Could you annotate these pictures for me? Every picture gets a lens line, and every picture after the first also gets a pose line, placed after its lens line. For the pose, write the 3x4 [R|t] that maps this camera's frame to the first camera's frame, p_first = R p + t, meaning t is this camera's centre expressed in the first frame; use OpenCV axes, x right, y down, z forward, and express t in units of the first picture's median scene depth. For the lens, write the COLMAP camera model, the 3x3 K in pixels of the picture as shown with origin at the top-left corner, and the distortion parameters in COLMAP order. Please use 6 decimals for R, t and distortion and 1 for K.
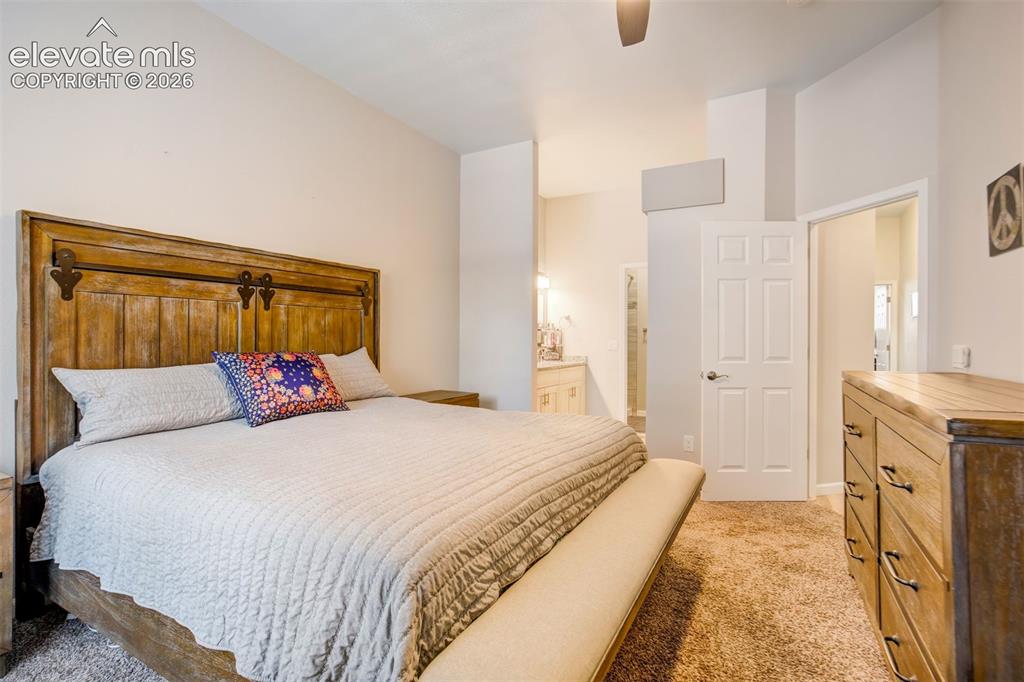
lens RADIAL K [[471.9, 0, 514.3], [0, 471.9, 337.3], [0, 0, 1]] dist [-0.031863, 0.014132]
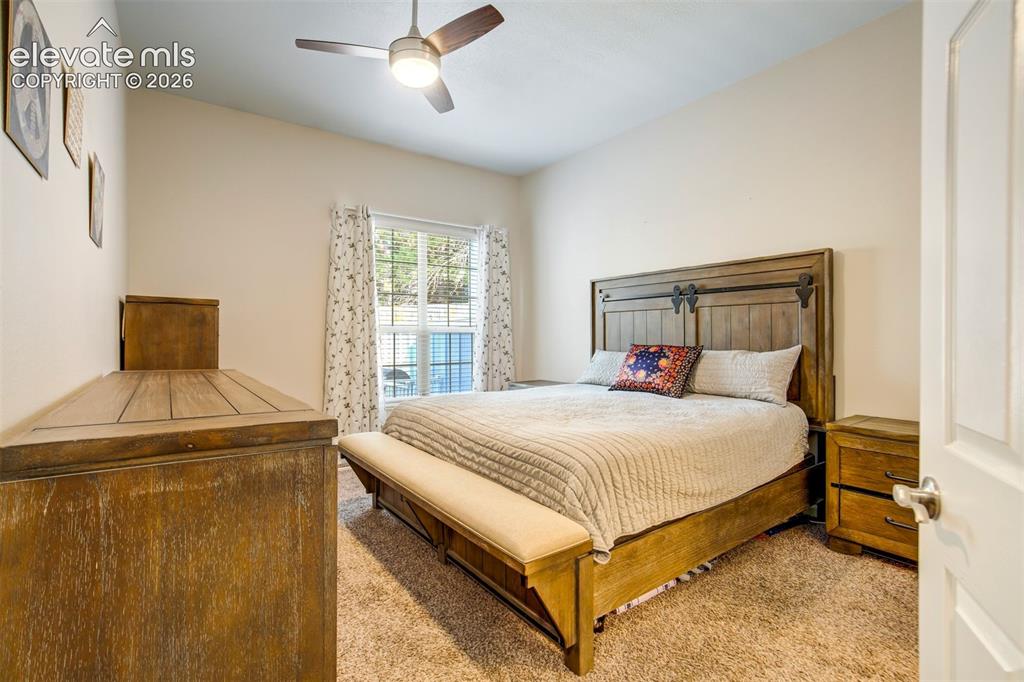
lens RADIAL K [[471.9, 0, 515.0], [0, 471.9, 341.2], [0, 0, 1]] dist [-0.031863, 0.014132]
pose [[-0.395089, 0.005700, -0.918625, 0.850368], [0.001180, 0.999983, 0.005698, 0.010577], [0.918642, 0.001167, -0.395089, 1.095130]]
